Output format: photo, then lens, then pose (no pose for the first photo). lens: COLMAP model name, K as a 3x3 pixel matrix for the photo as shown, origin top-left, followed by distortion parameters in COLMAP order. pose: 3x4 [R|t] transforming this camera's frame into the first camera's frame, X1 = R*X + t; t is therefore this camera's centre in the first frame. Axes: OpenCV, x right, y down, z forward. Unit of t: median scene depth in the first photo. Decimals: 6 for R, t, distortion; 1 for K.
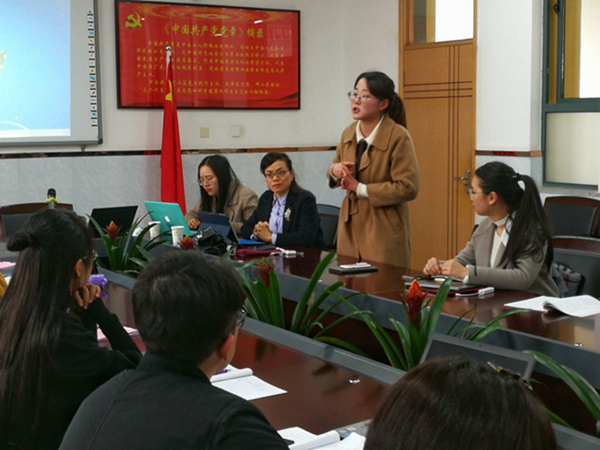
lens RADIAL K [[1010.8, 0, 300.0], [0, 1010.8, 224.2], [0, 0, 1]] dist [-0.023347, 0.000000]
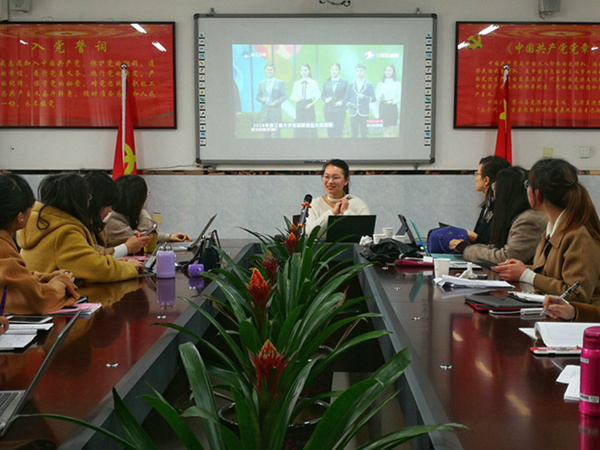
lens RADIAL K [[954.5, 0, 299.8], [0, 954.5, 225.1], [0, 0, 1]] dist [-0.036332, 0.000000]
pose [[0.877316, 0.041539, -0.478113, 0.147080], [-0.047895, 0.998852, -0.001103, -0.008499], [0.477518, 0.023867, 0.878298, 0.082562]]
